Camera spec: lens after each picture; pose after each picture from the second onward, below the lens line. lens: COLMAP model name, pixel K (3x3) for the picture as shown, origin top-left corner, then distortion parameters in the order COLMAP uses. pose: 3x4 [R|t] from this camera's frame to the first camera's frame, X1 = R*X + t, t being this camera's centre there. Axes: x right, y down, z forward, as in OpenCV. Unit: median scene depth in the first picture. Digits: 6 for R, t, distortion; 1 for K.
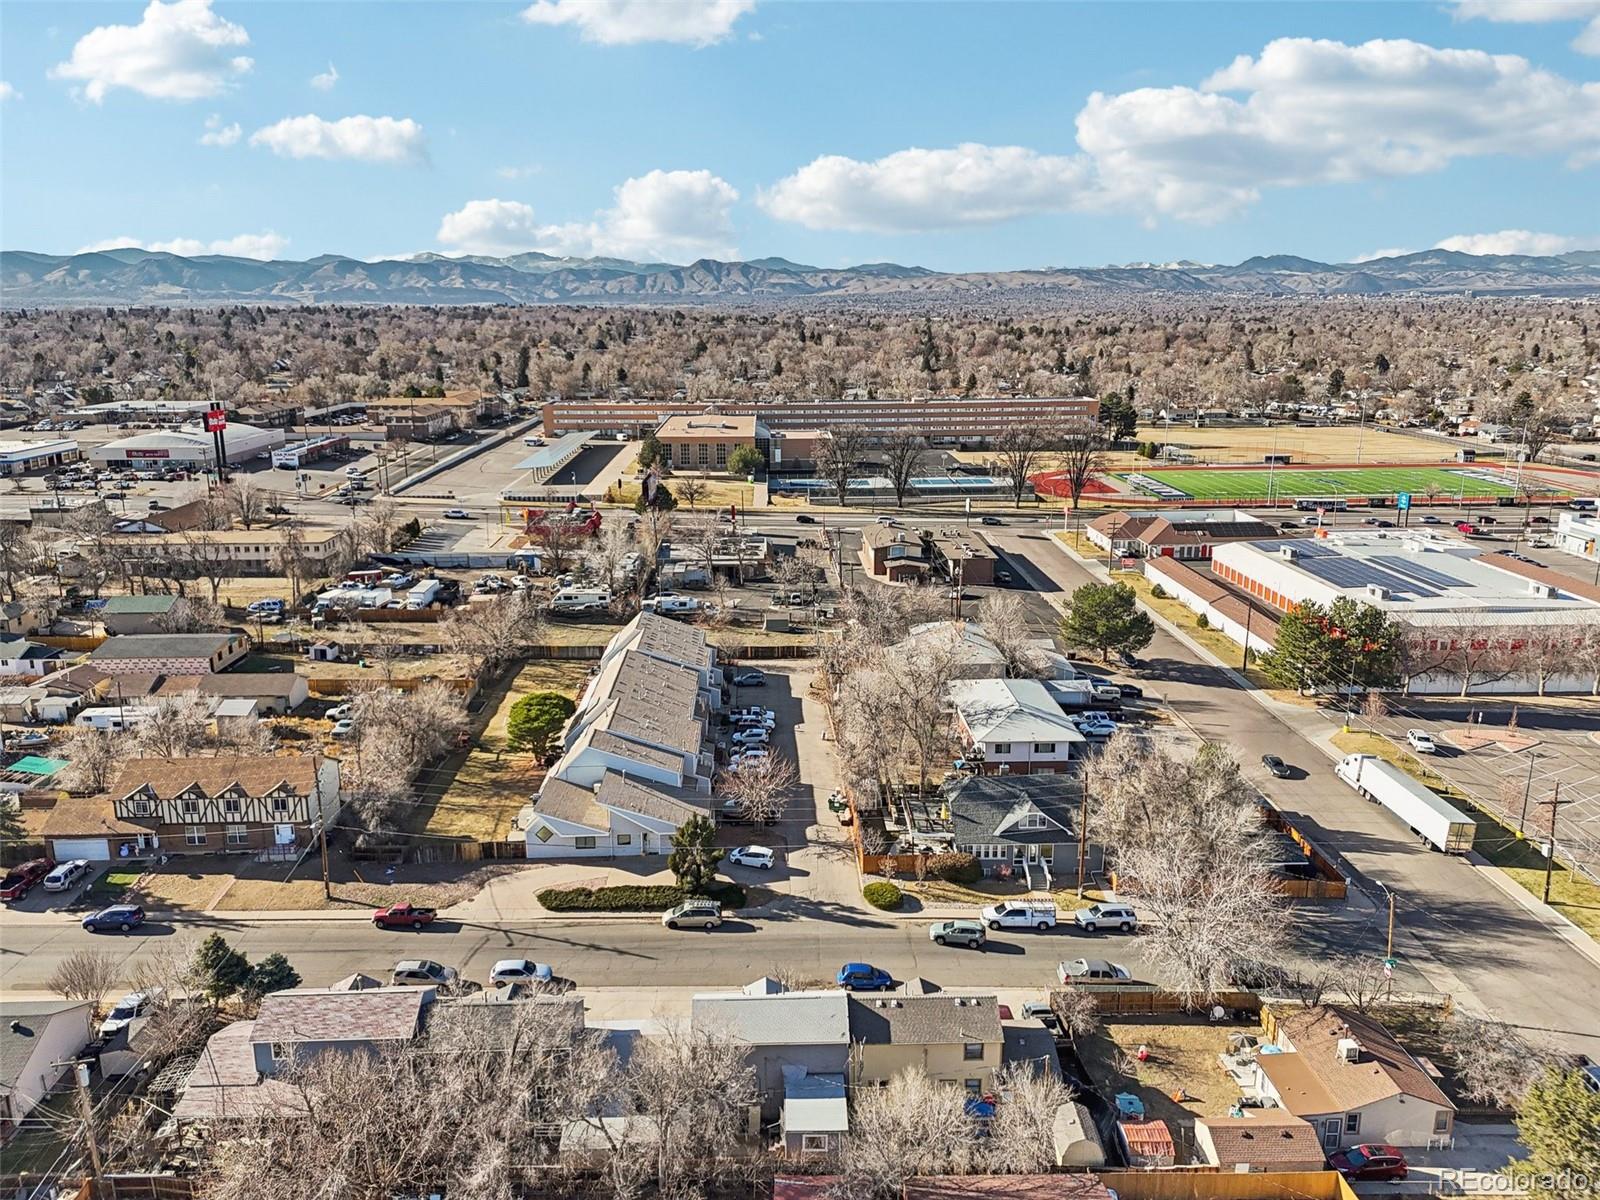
lens RADIAL K [[1205.6, 0, 806.7], [0, 1205.6, 595.5], [0, 0, 1]] dist [0.076716, -0.060064]
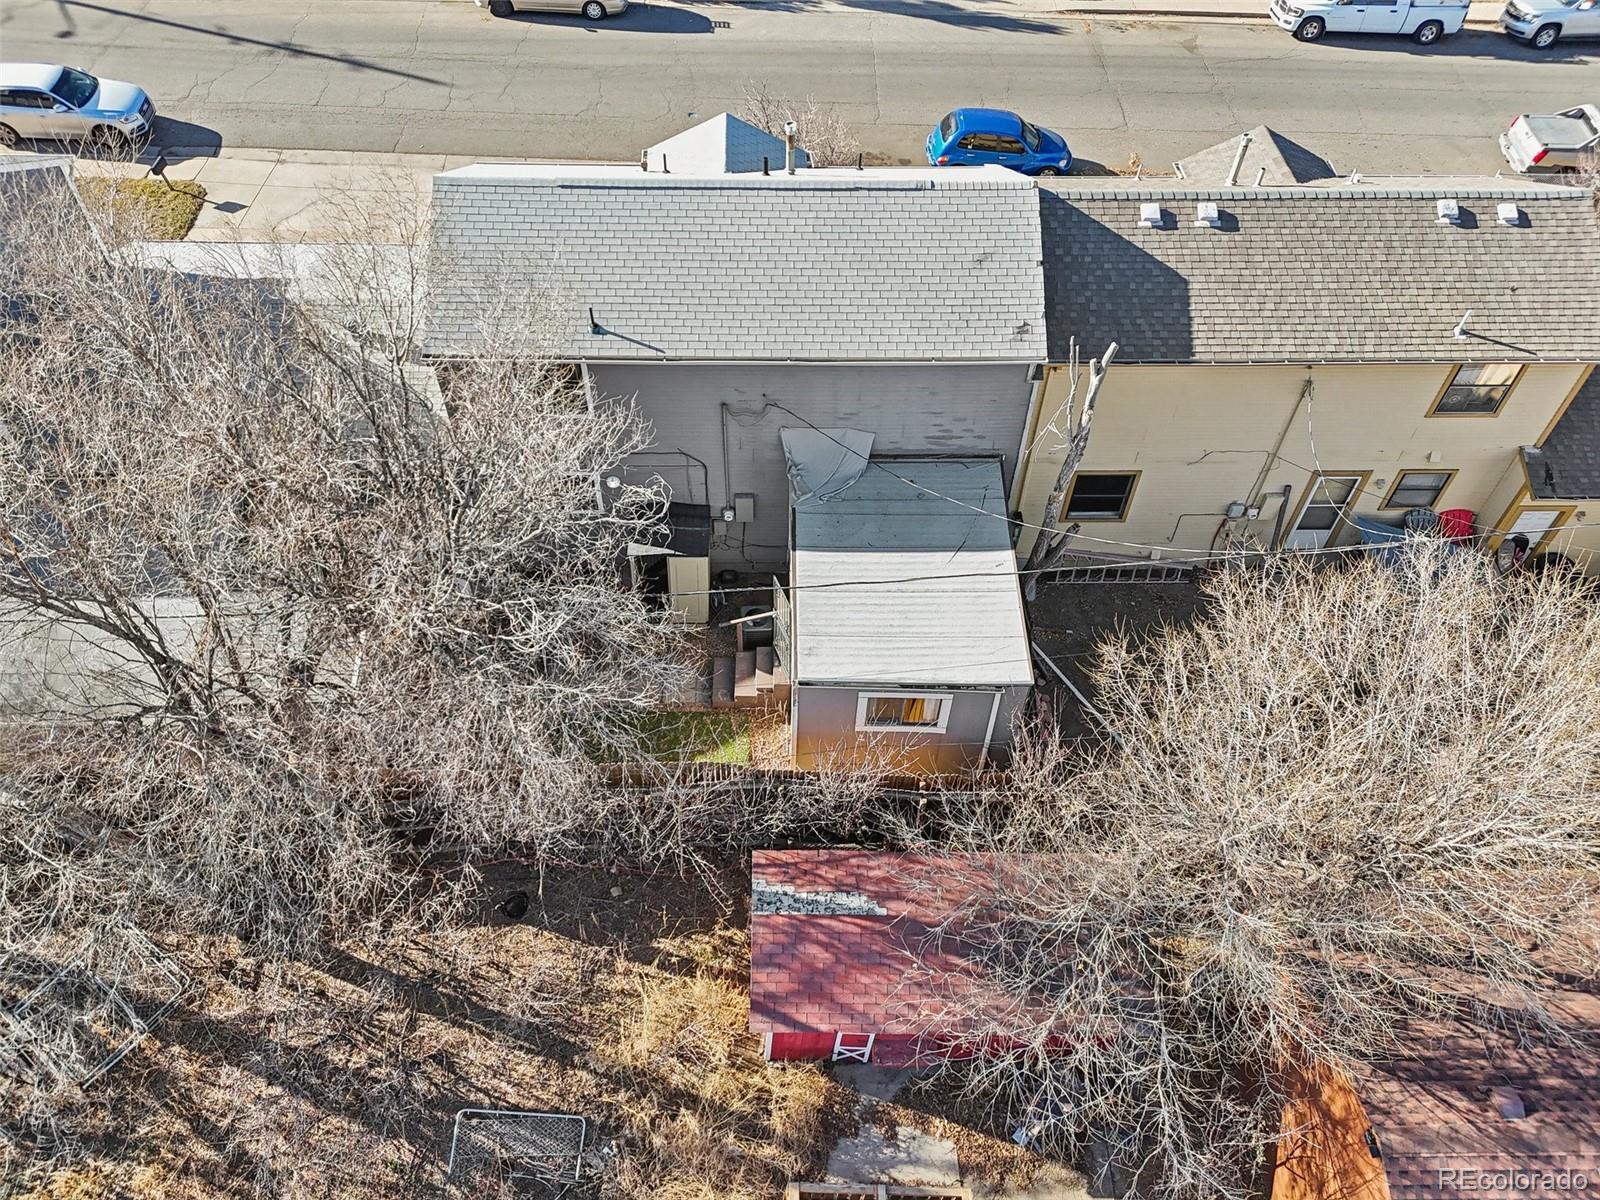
lens RADIAL K [[1205.6, 0, 806.7], [0, 1205.6, 595.5], [0, 0, 1]] dist [0.076716, -0.060064]
pose [[0.999682, 0.019775, 0.015656, -0.017784], [-0.025196, 0.811249, 0.584158, 0.246541], [-0.001149, -0.584366, 0.811489, 0.726731]]
